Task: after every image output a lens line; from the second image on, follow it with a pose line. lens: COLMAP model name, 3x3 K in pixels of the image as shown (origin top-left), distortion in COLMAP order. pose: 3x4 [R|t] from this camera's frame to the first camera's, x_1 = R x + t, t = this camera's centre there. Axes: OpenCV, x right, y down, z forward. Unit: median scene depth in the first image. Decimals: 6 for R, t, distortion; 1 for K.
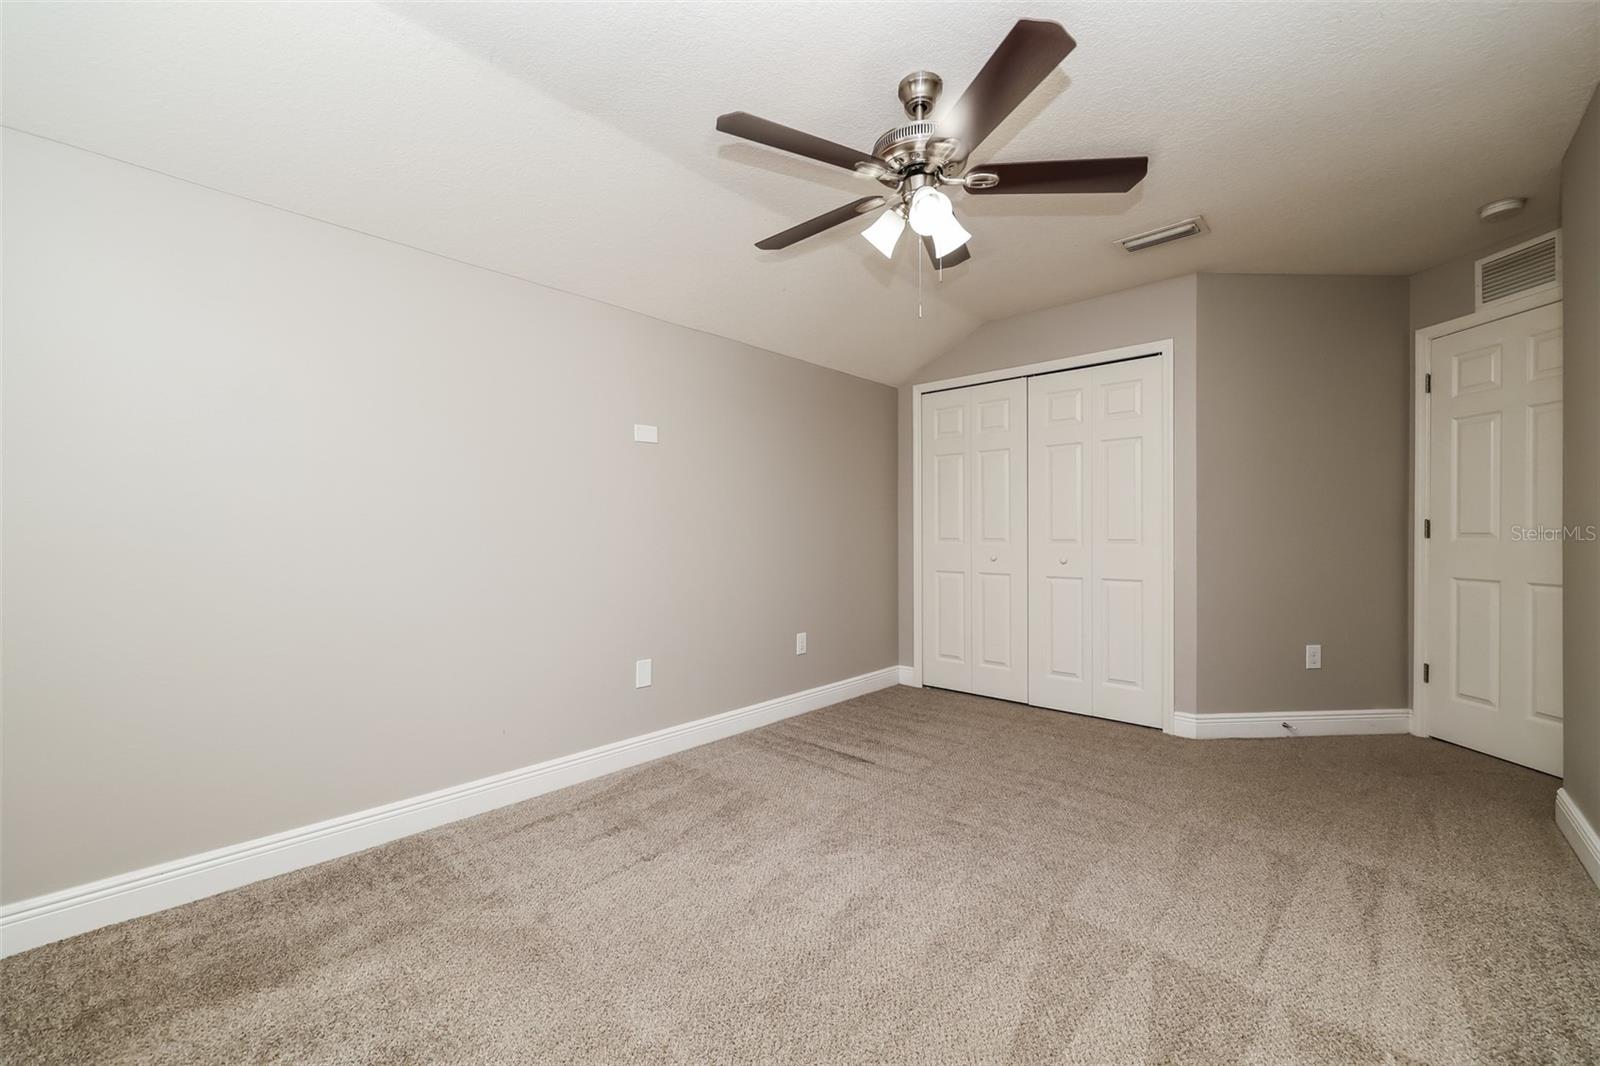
lens RADIAL K [[638.4, 0, 805.1], [0, 638.4, 531.5], [0, 0, 1]] dist [0.000240, -0.000213]
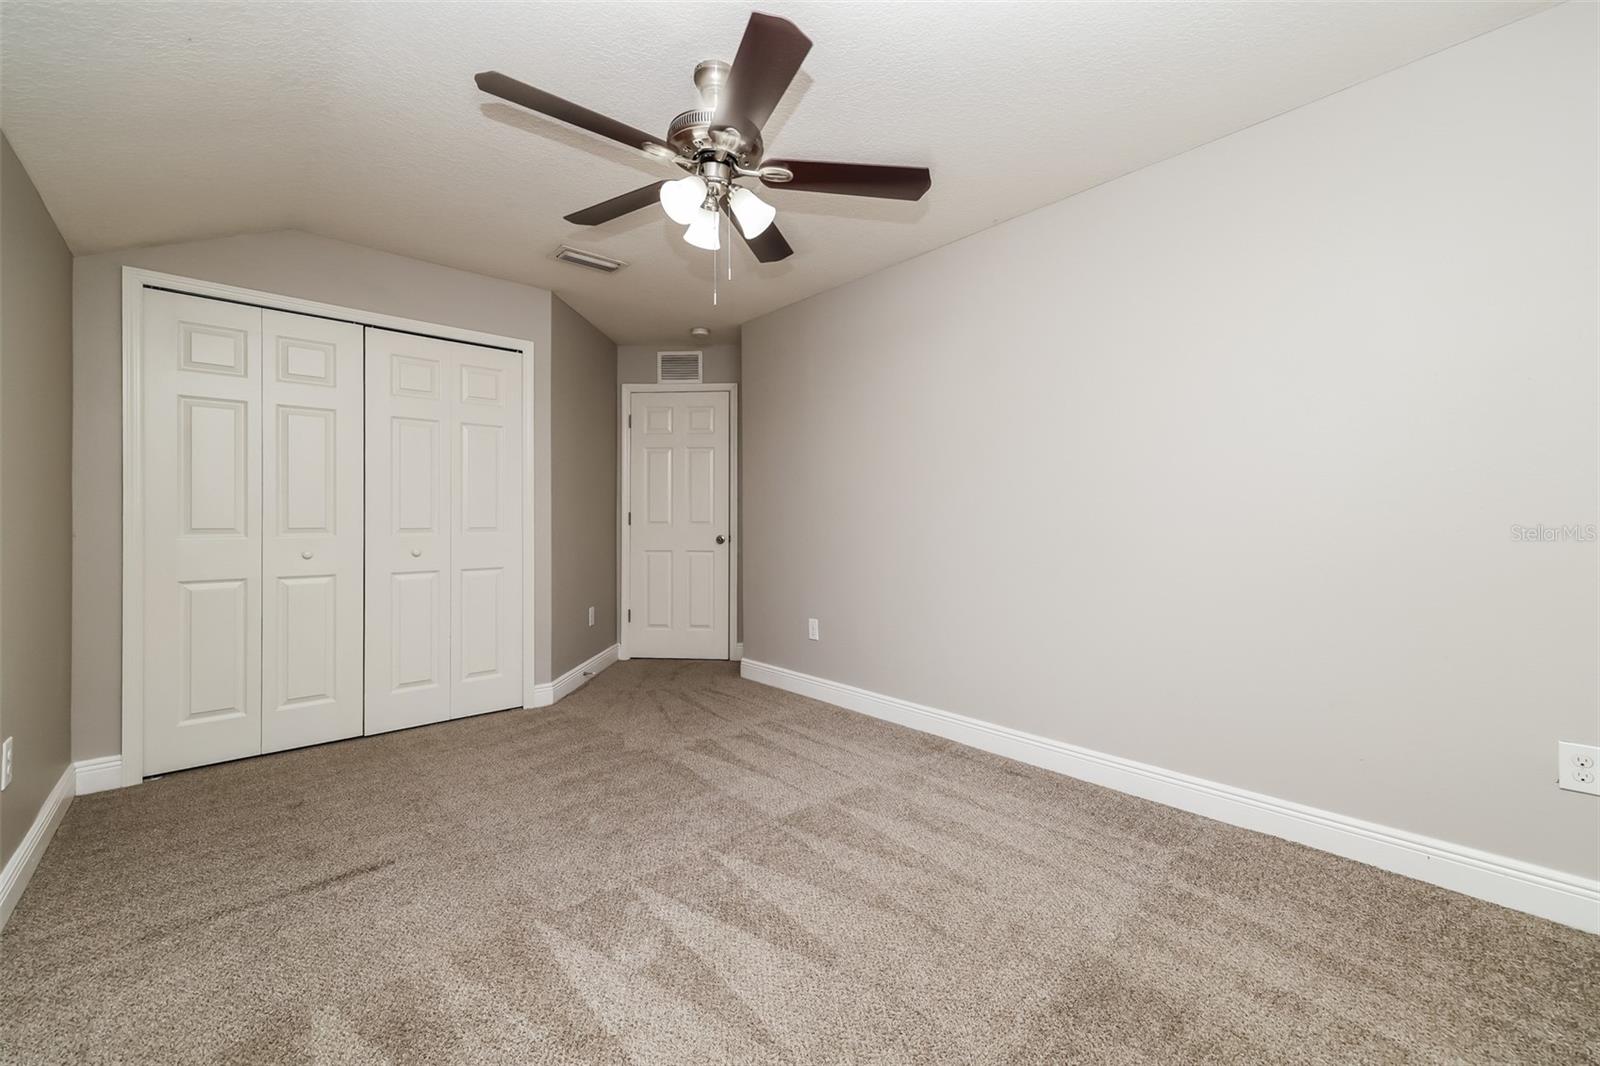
lens RADIAL K [[638.4, 0, 807.2], [0, 638.4, 510.7], [0, 0, 1]] dist [0.000240, -0.000213]
pose [[0.099127, 0.019227, 0.994889, -0.487483], [-0.002880, 0.999815, -0.019035, 0.004341], [-0.995071, -0.000978, 0.099164, 0.461311]]
